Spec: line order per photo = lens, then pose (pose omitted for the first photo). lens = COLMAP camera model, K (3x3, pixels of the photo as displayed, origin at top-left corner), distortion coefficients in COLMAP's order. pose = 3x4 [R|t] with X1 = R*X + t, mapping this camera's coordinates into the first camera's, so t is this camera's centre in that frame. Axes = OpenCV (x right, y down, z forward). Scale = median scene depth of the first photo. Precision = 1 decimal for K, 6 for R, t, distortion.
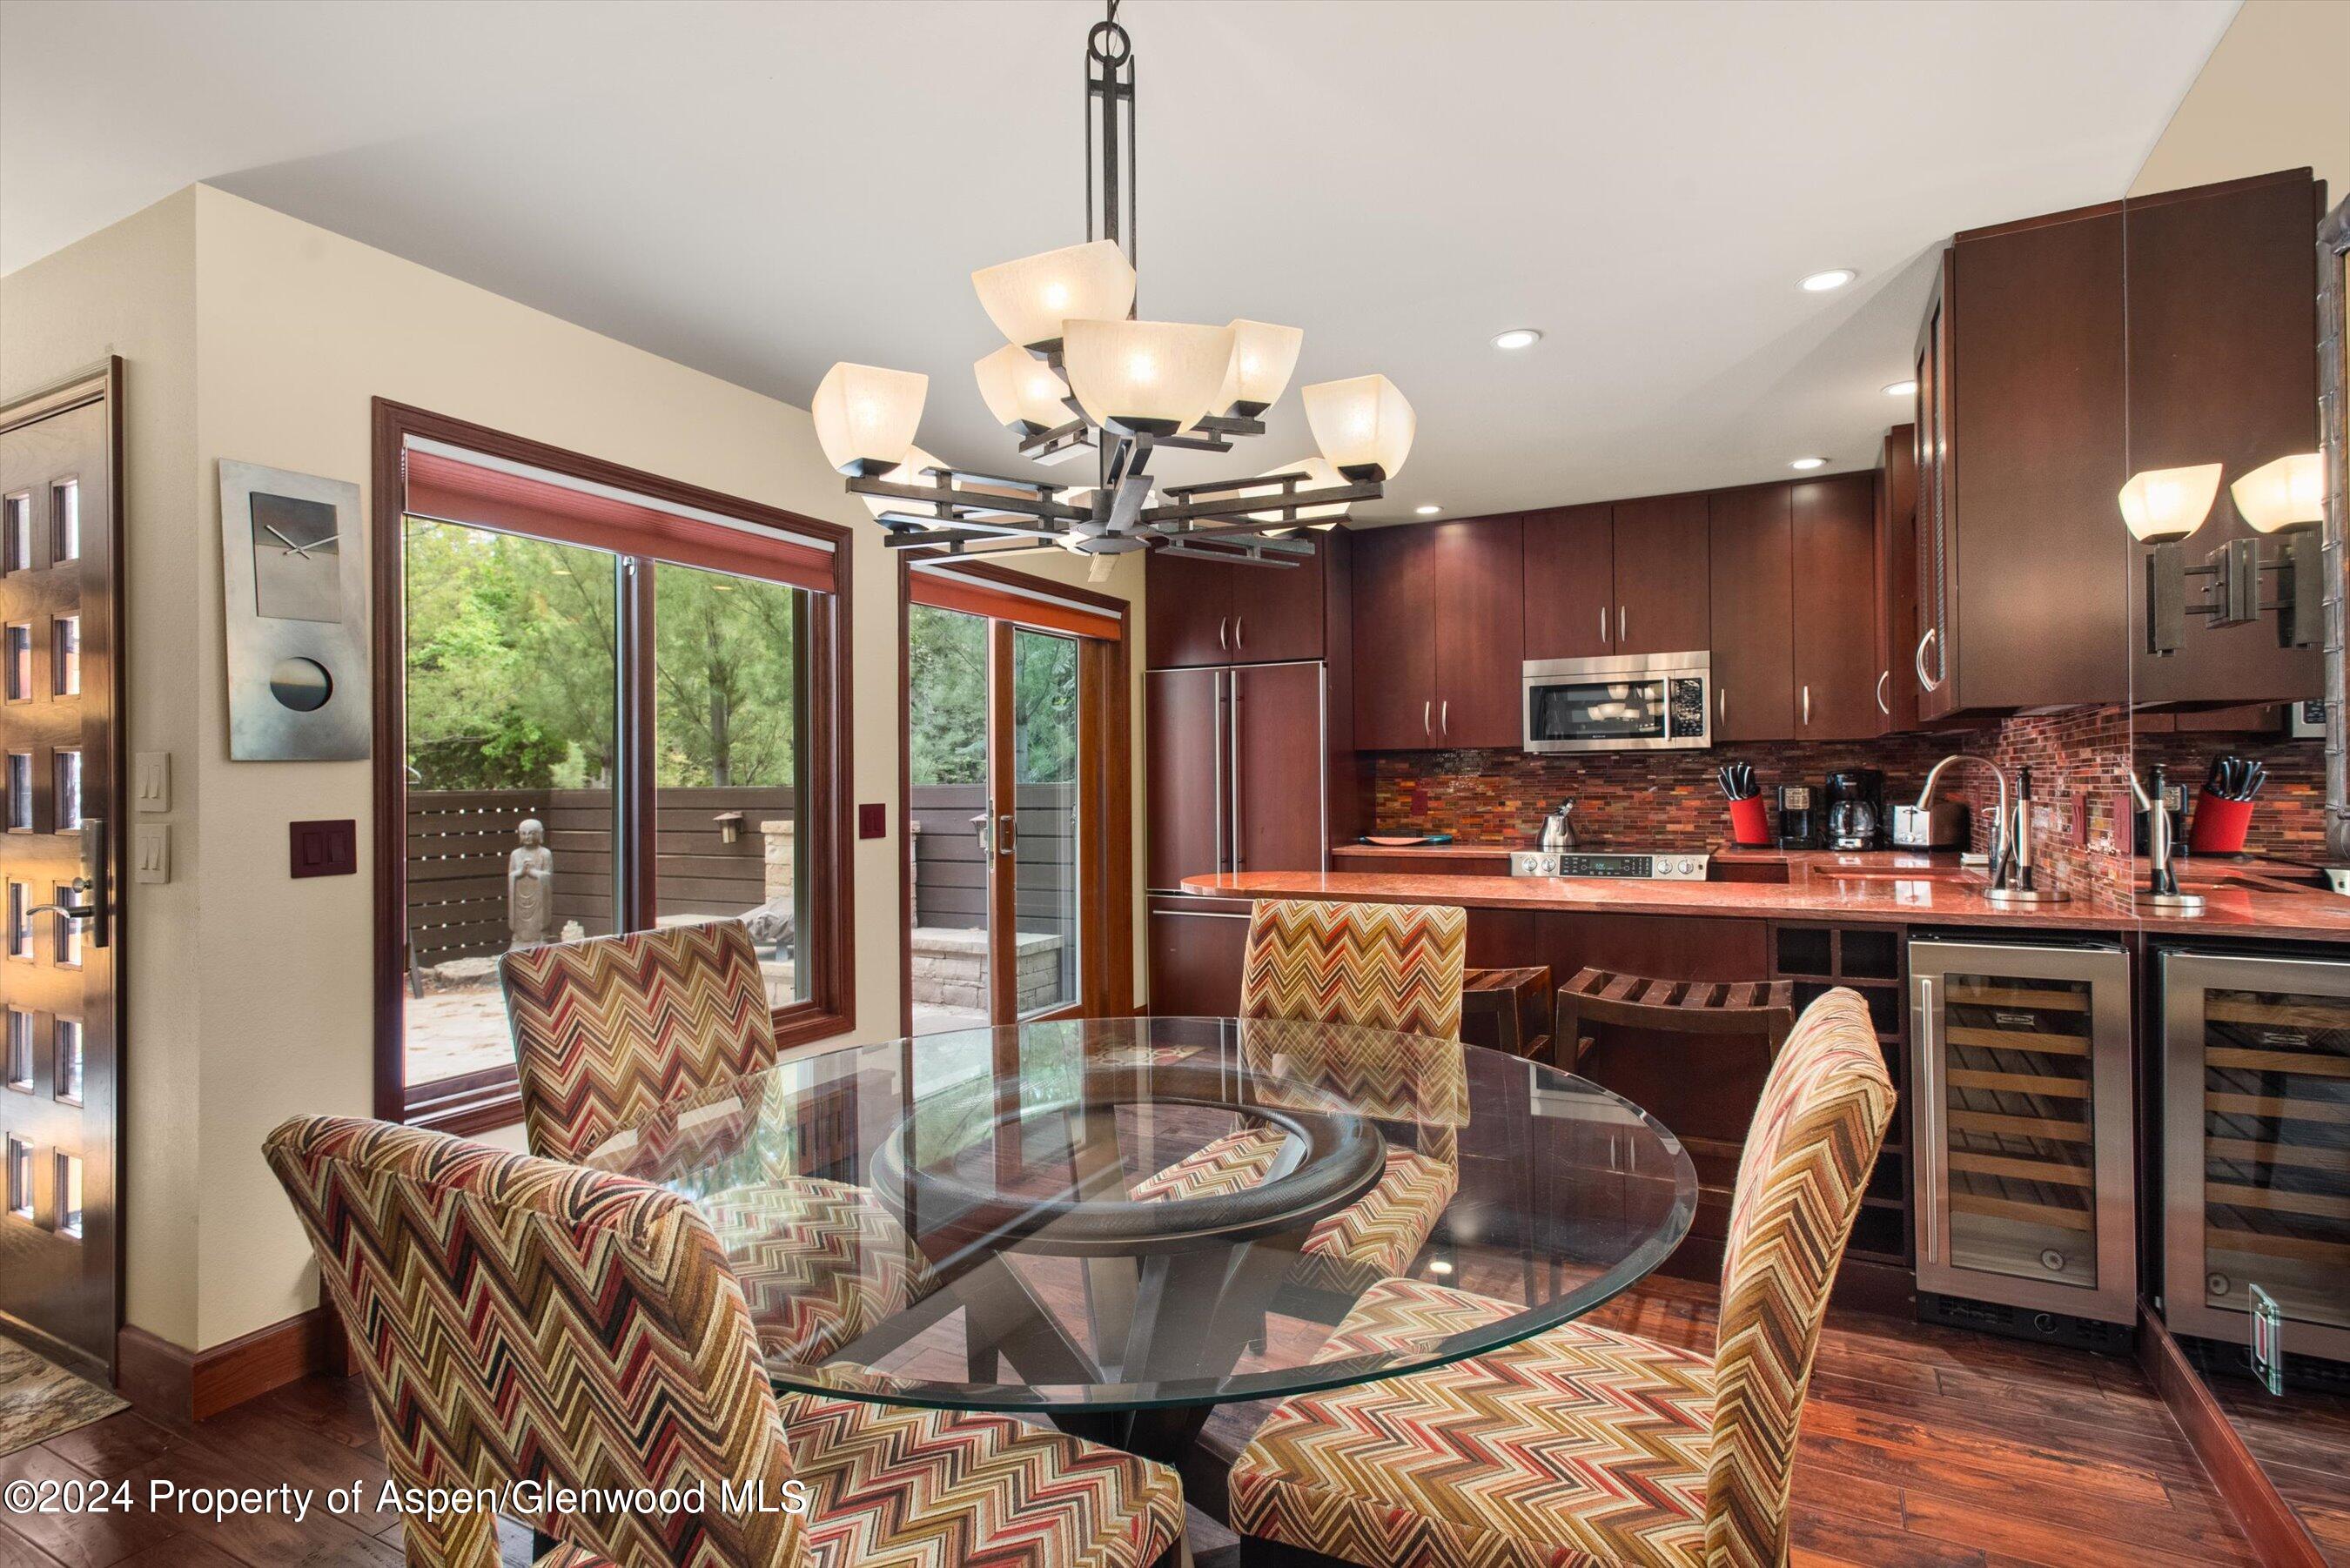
lens RADIAL K [[1137.4, 0, 1186.4], [0, 1137.4, 794.8], [0, 0, 1]] dist [0.010905, 0.000594]
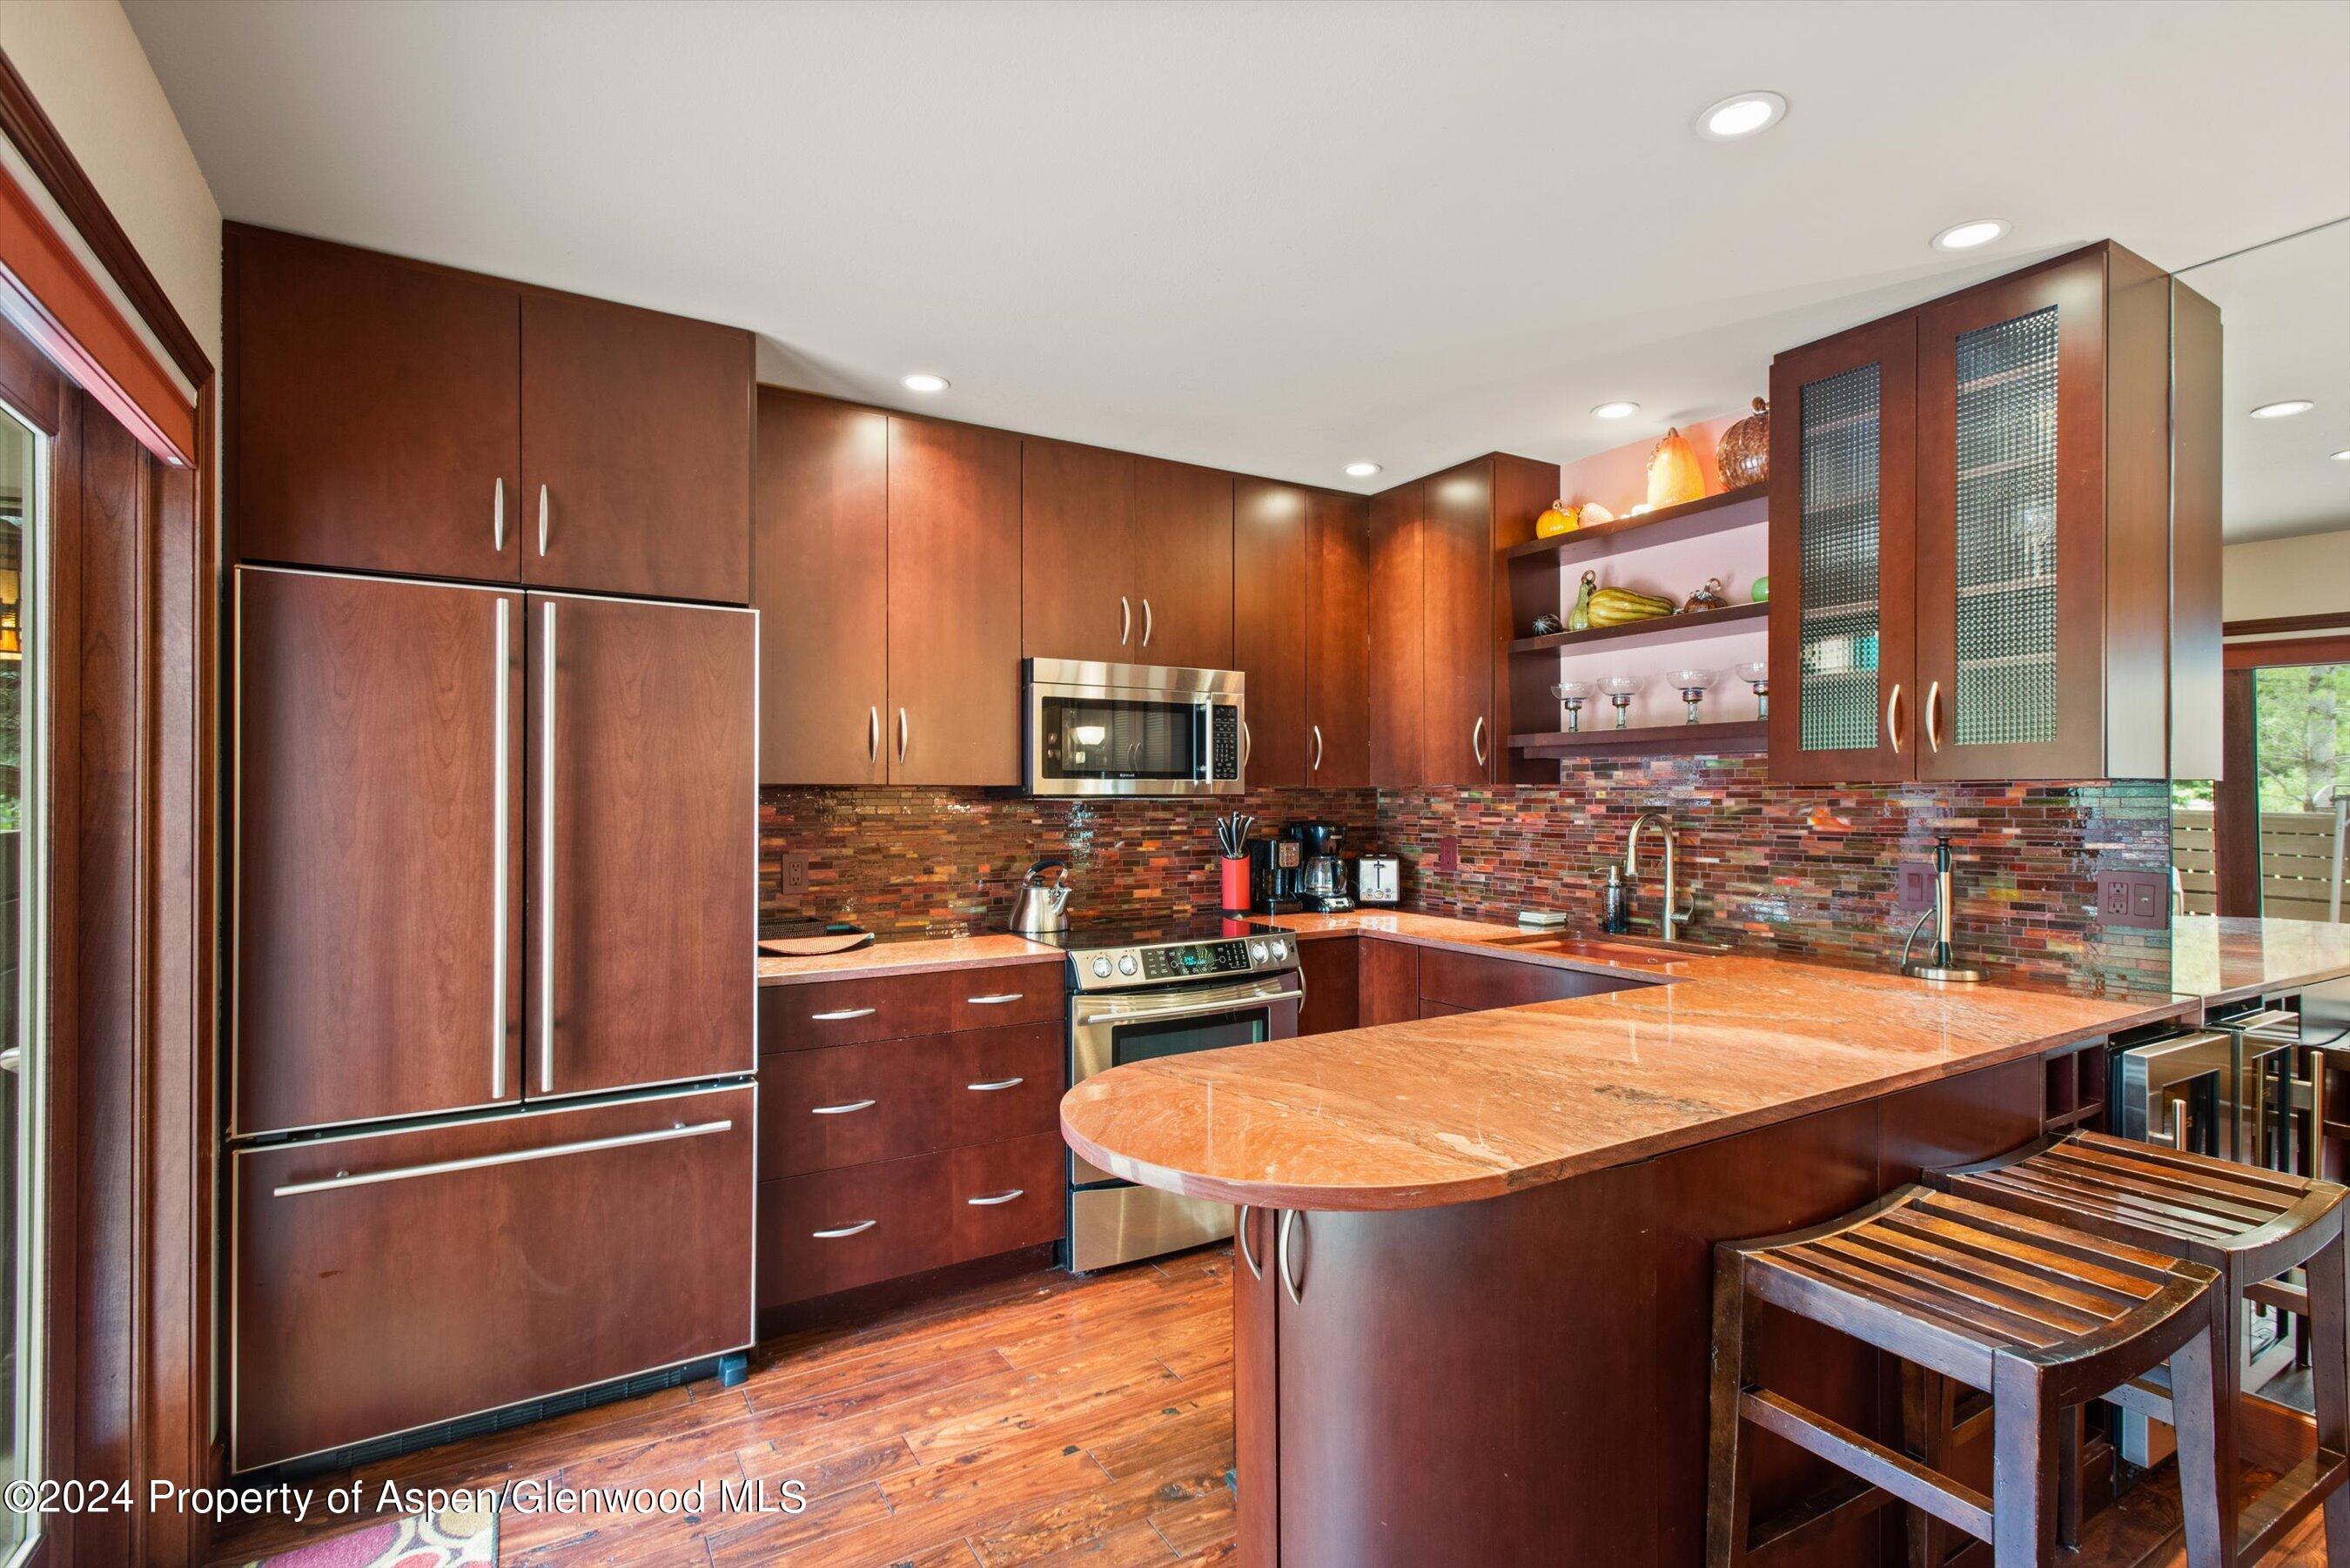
lens RADIAL K [[1137.4, 0, 1187.2], [0, 1137.4, 791.6], [0, 0, 1]] dist [0.010905, 0.000594]
pose [[0.519916, 0.016806, 0.854052, -0.222255], [0.003989, 0.999748, -0.022101, -0.023916], [-0.854208, 0.014898, 0.519718, 0.576704]]
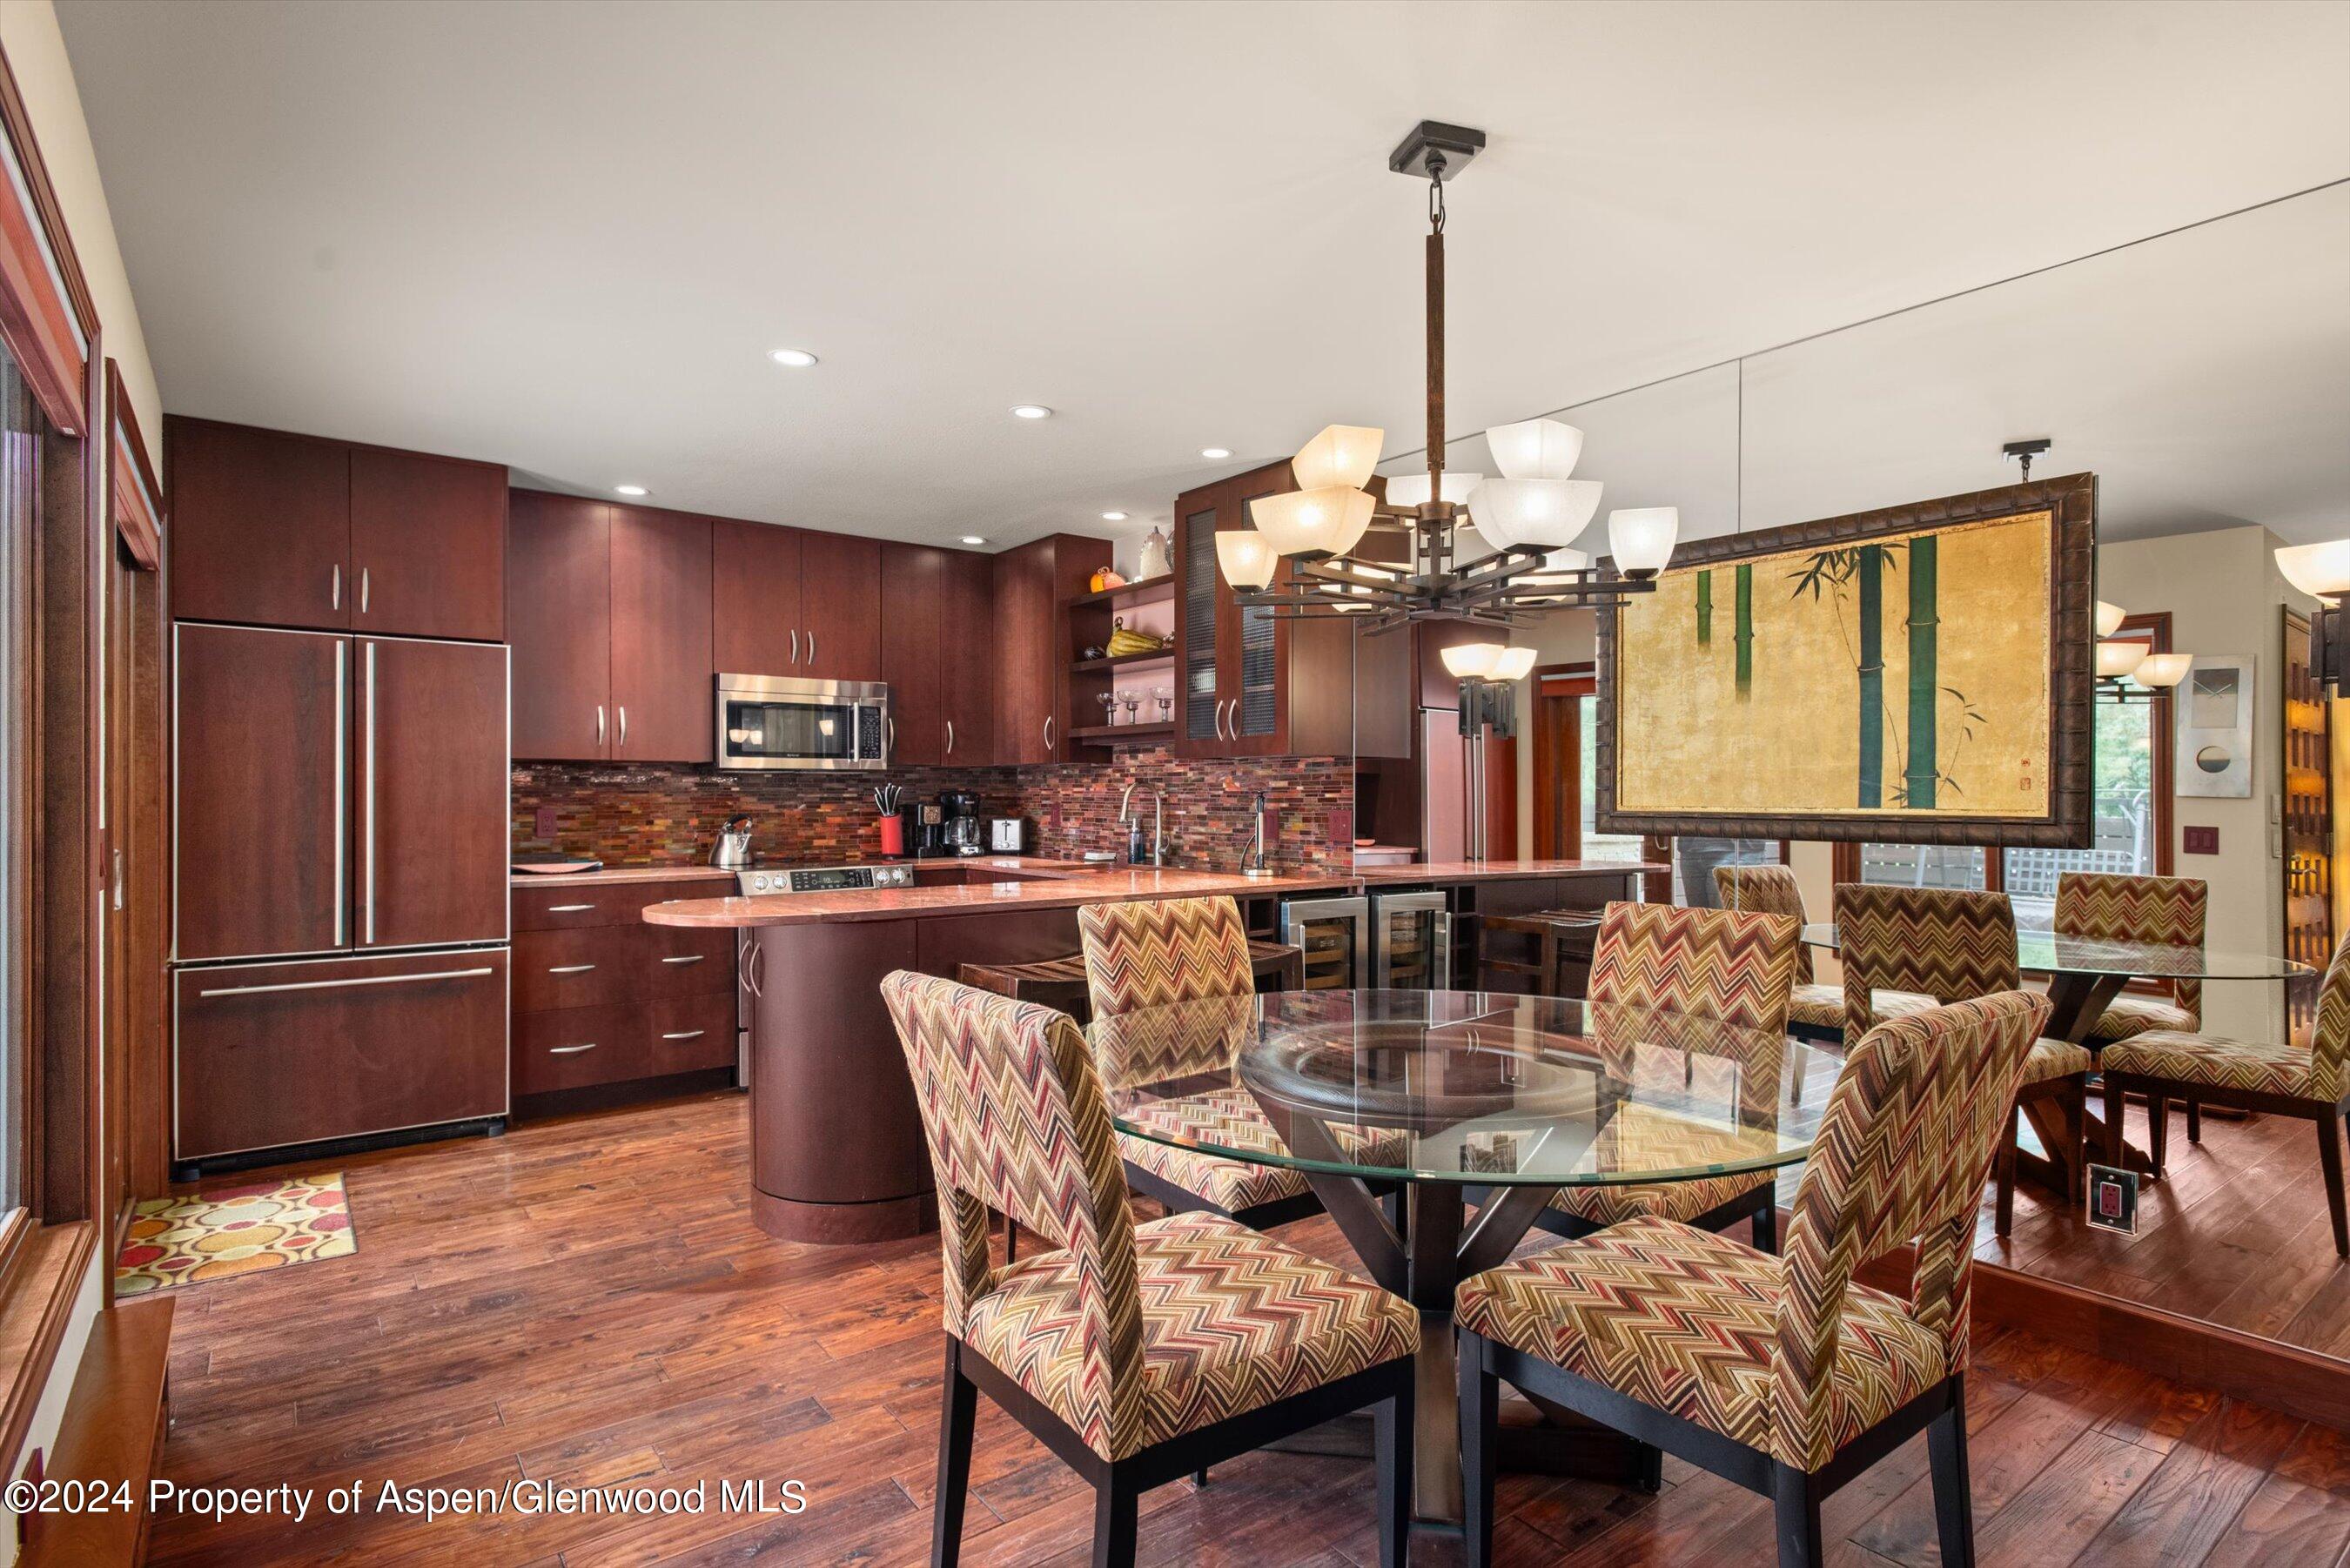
lens RADIAL K [[1203.2, 0, 1186.2], [0, 1203.2, 797.5], [0, 0, 1]] dist [0.004467, -0.000193]
pose [[0.425366, 0.010396, 0.904961, -0.451513], [0.004616, 0.999896, -0.013656, 0.003372], [-0.905009, 0.009986, 0.425274, 0.213334]]
